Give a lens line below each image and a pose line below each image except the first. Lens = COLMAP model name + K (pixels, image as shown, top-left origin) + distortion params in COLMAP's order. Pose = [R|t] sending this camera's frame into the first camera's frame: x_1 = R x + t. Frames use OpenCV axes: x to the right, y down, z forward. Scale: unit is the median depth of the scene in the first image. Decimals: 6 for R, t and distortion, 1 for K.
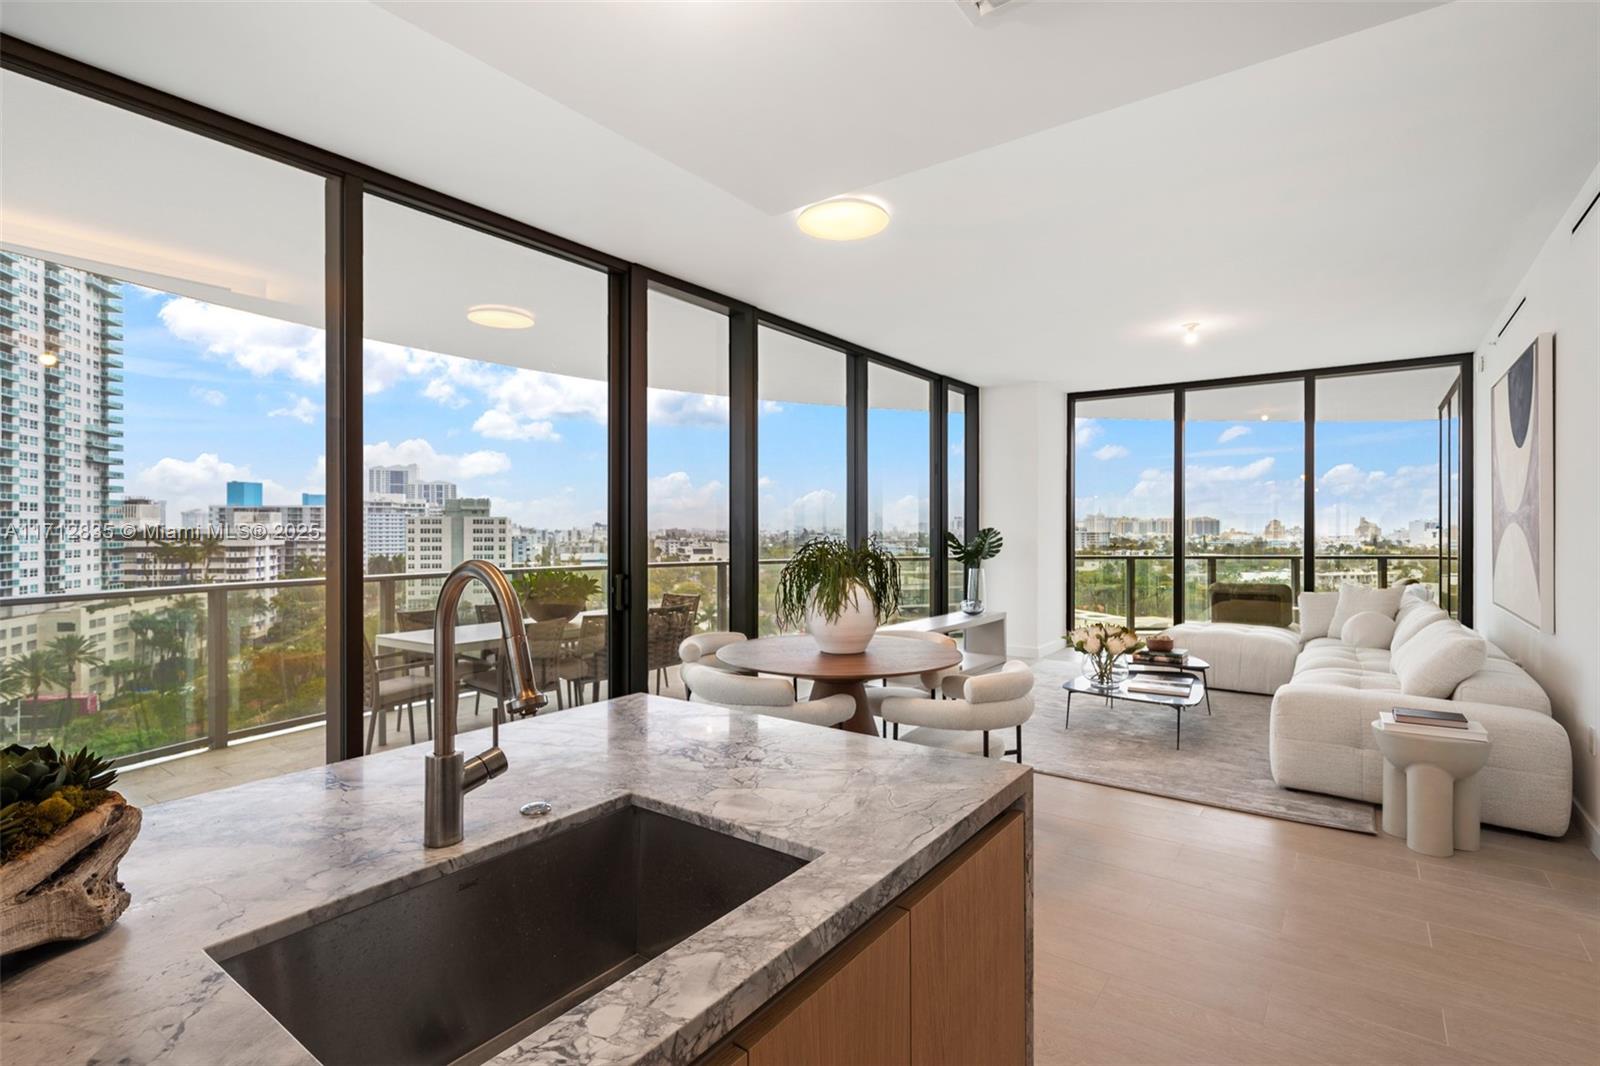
lens RADIAL K [[766.9, 0, 781.8], [0, 766.9, 534.5], [0, 0, 1]] dist [0.002101, -0.000583]
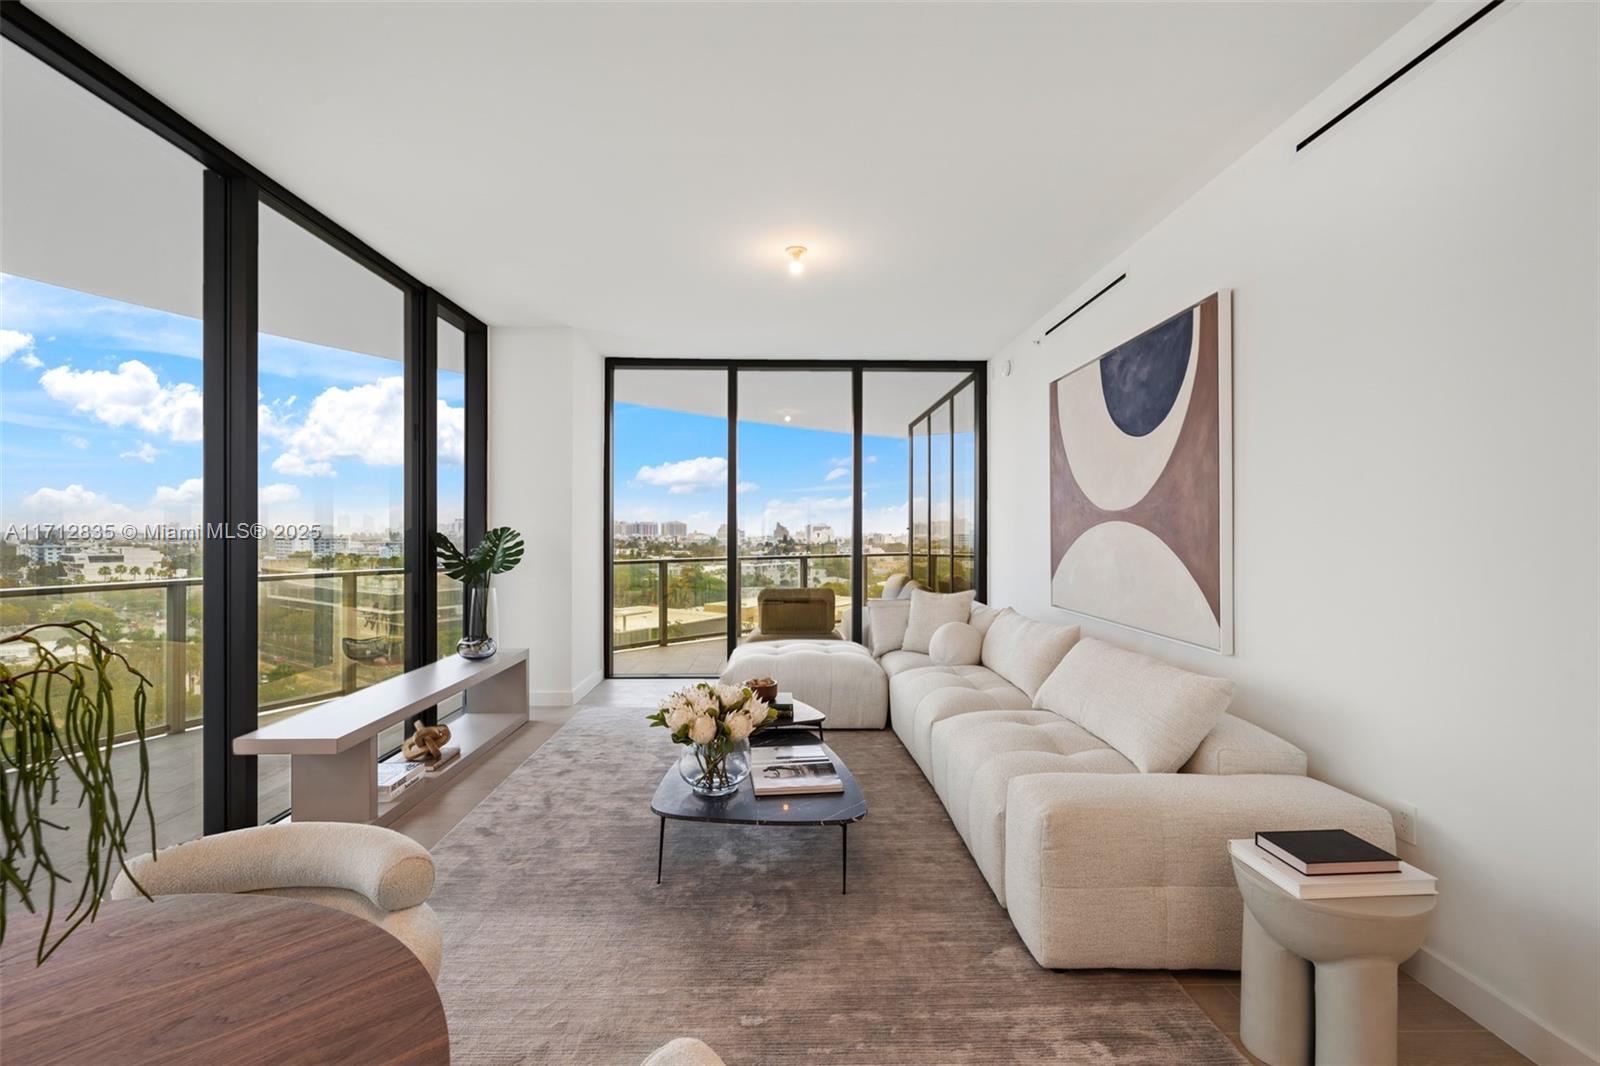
lens RADIAL K [[701.0, 0, 797.4], [0, 701.0, 529.7], [0, 0, 1]] dist [-0.003885, -0.000819]
pose [[0.780147, 0.001799, 0.625594, 0.077818], [0.003823, 0.999963, -0.007643, -0.000484], [-0.625585, 0.008354, 0.780111, 0.322349]]
